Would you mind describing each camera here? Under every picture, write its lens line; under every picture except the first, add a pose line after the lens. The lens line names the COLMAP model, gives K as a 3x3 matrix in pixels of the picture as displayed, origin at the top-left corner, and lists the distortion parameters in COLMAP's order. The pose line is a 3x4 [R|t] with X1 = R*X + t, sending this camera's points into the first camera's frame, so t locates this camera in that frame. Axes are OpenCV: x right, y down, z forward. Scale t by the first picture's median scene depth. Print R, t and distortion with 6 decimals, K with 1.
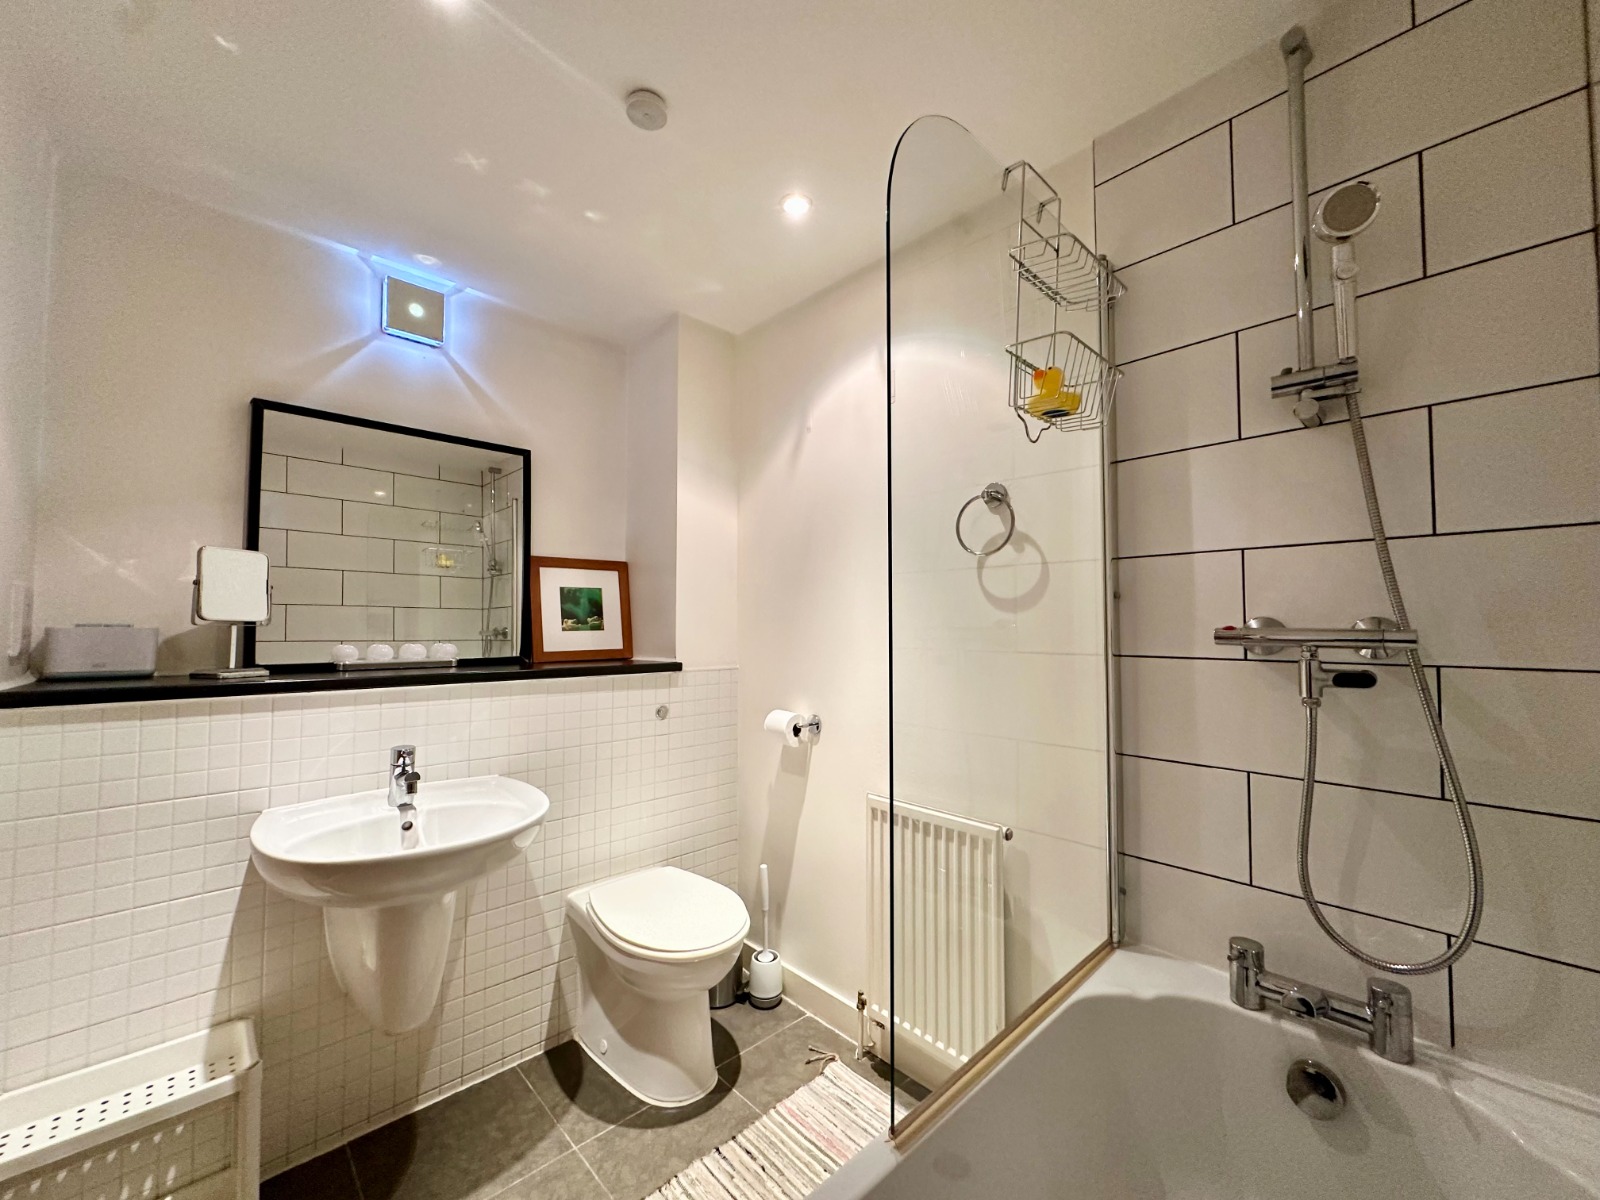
lens RADIAL K [[627.1, 0, 800.7], [0, 627.1, 603.8], [0, 0, 1]] dist [-0.000225, -0.000690]
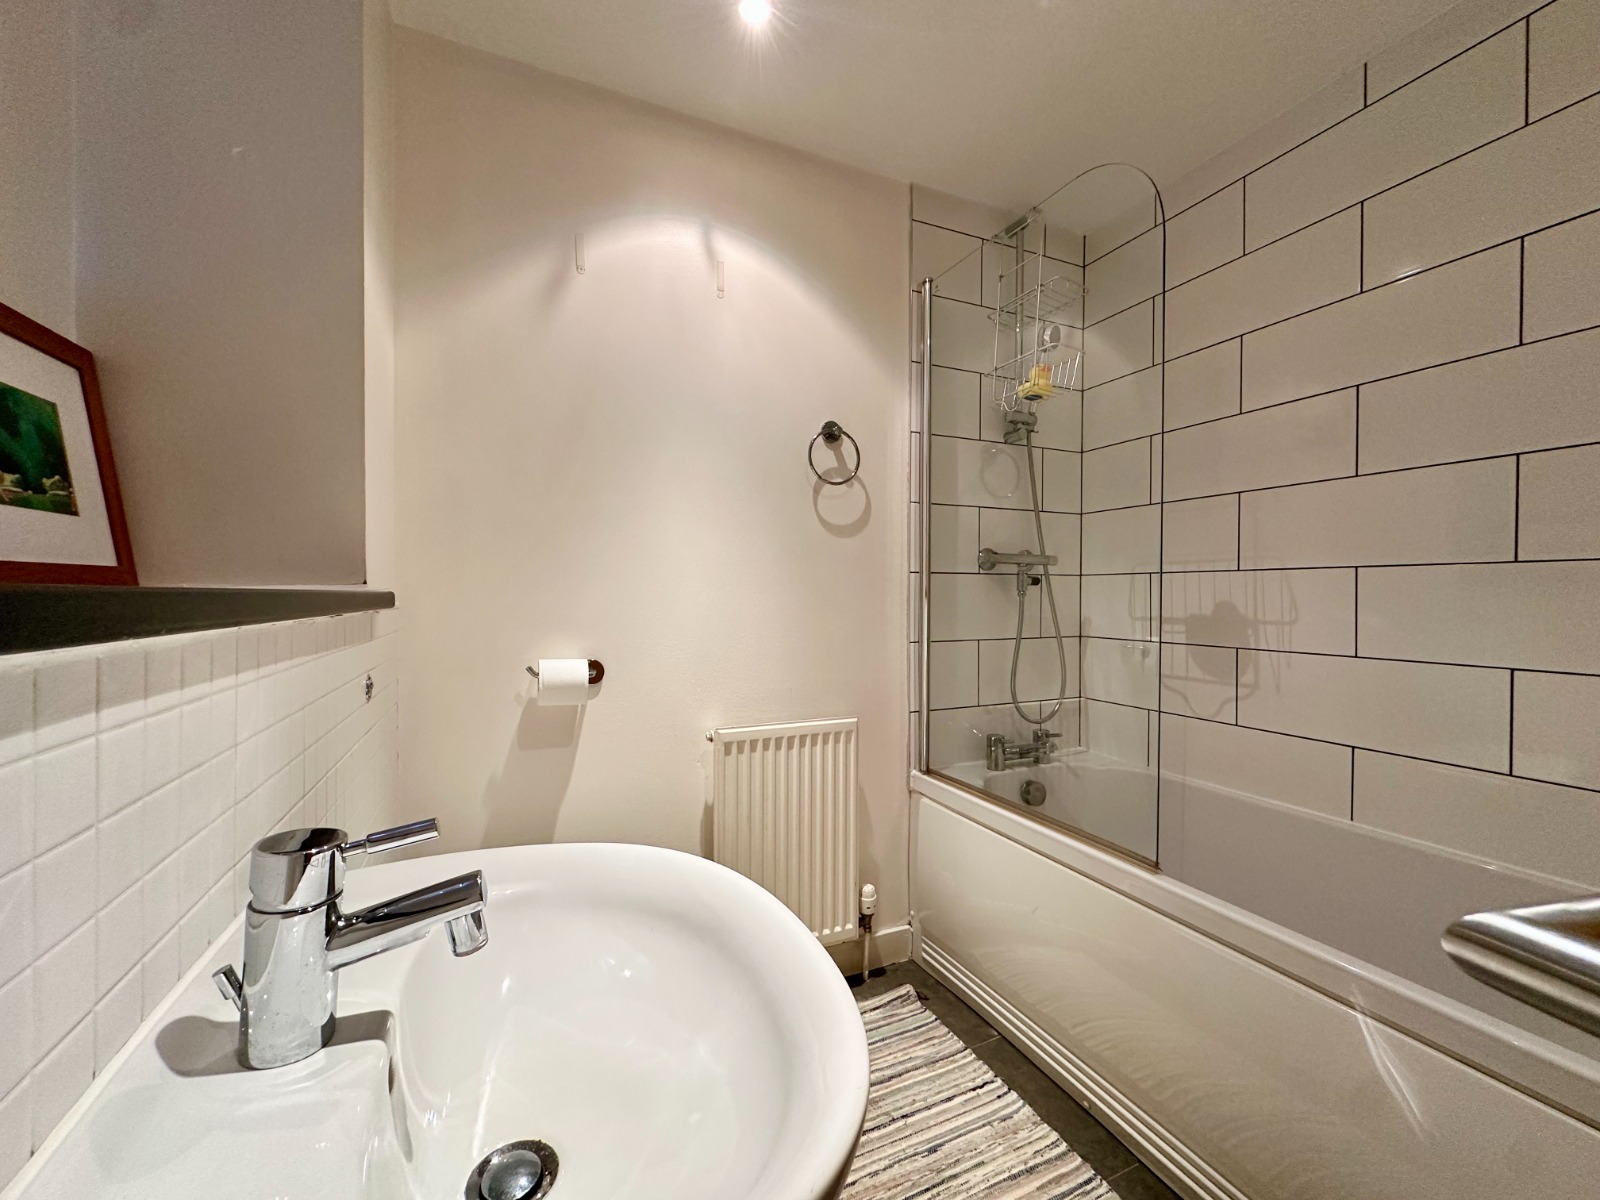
lens RADIAL K [[627.1, 0, 796.2], [0, 627.1, 595.9], [0, 0, 1]] dist [-0.000225, -0.000690]
pose [[0.335026, -0.007409, 0.942180, -0.775790], [-0.036383, 0.999122, 0.020794, 0.098852], [-0.941506, -0.041246, 0.334463, 0.672803]]
